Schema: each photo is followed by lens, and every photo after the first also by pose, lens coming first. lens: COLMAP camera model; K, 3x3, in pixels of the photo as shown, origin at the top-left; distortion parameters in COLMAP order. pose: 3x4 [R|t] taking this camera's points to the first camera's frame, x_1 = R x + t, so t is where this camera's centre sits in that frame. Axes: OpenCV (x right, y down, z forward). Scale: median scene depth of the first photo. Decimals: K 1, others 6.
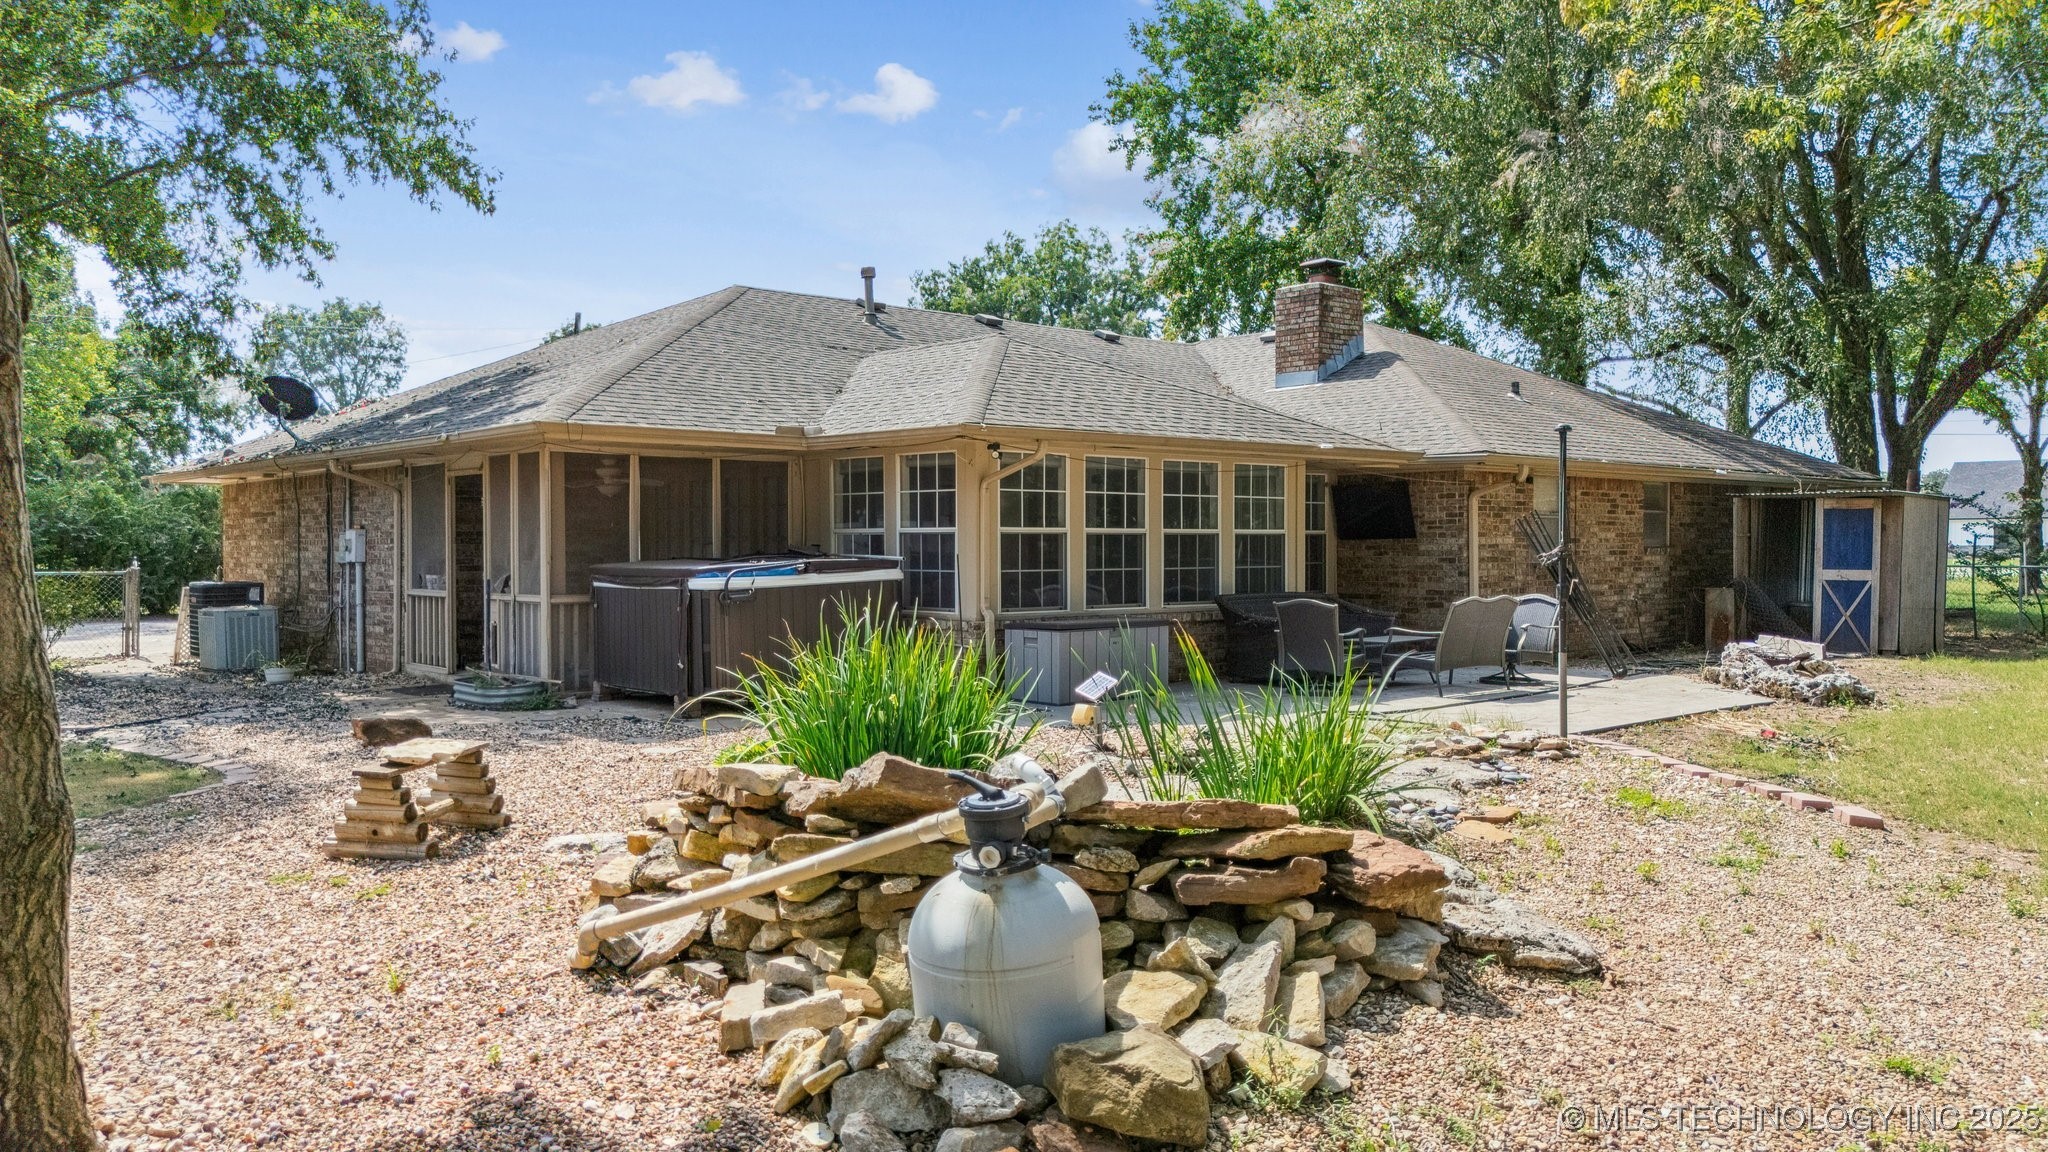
lens RADIAL K [[1465.5, 0, 1024.0], [0, 1465.5, 576.0], [0, 0, 1]] dist [0.091971, -0.189489]
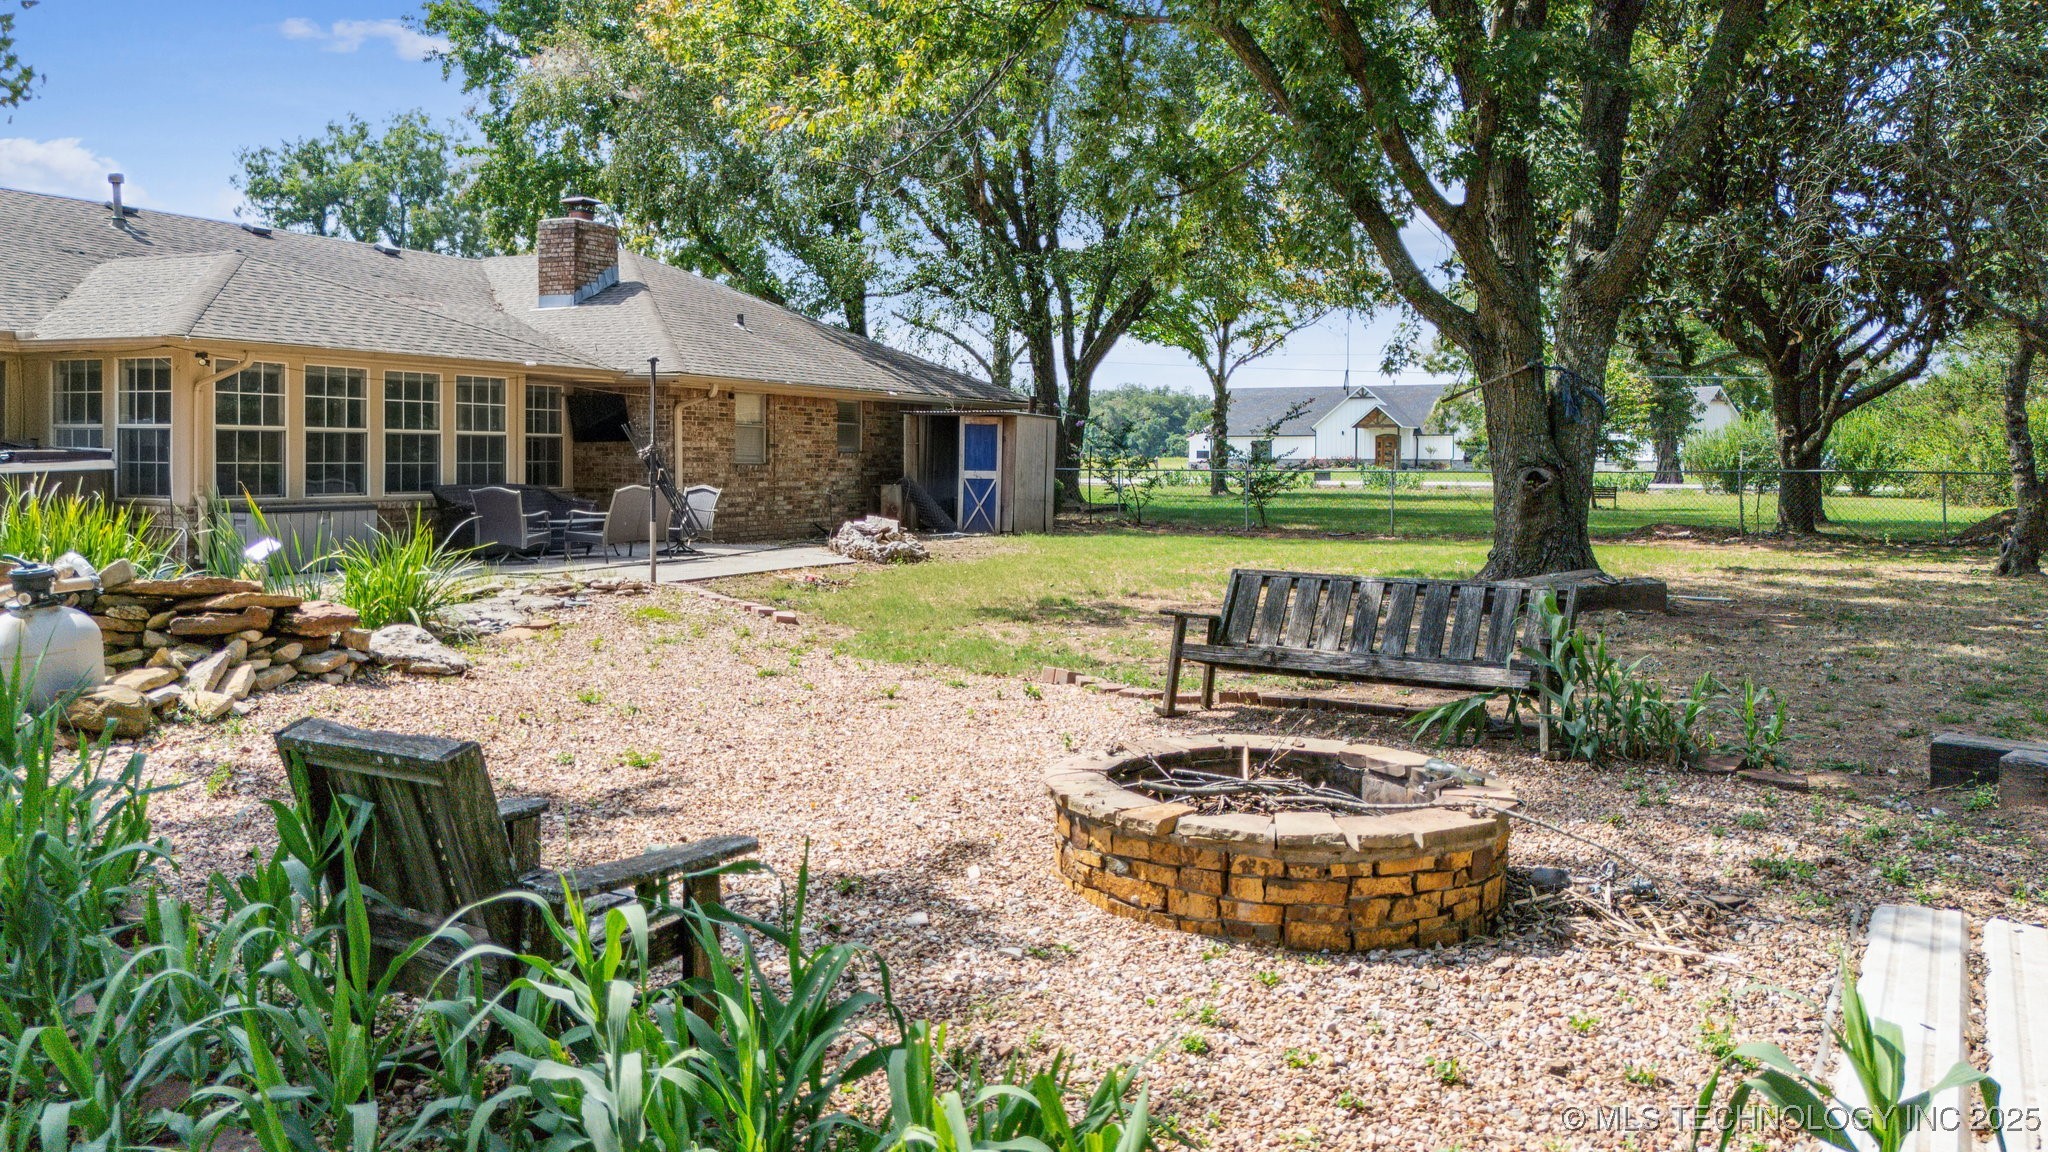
lens RADIAL K [[1487.2, 0, 1025.6], [0, 1487.2, 487.2], [0, 0, 1]] dist [0.028620, -0.045667]
pose [[0.920086, 0.001212, 0.391715, 0.099471], [-0.001467, 0.999999, 0.000350, 0.013183], [-0.391714, -0.000896, 0.920087, -0.298093]]
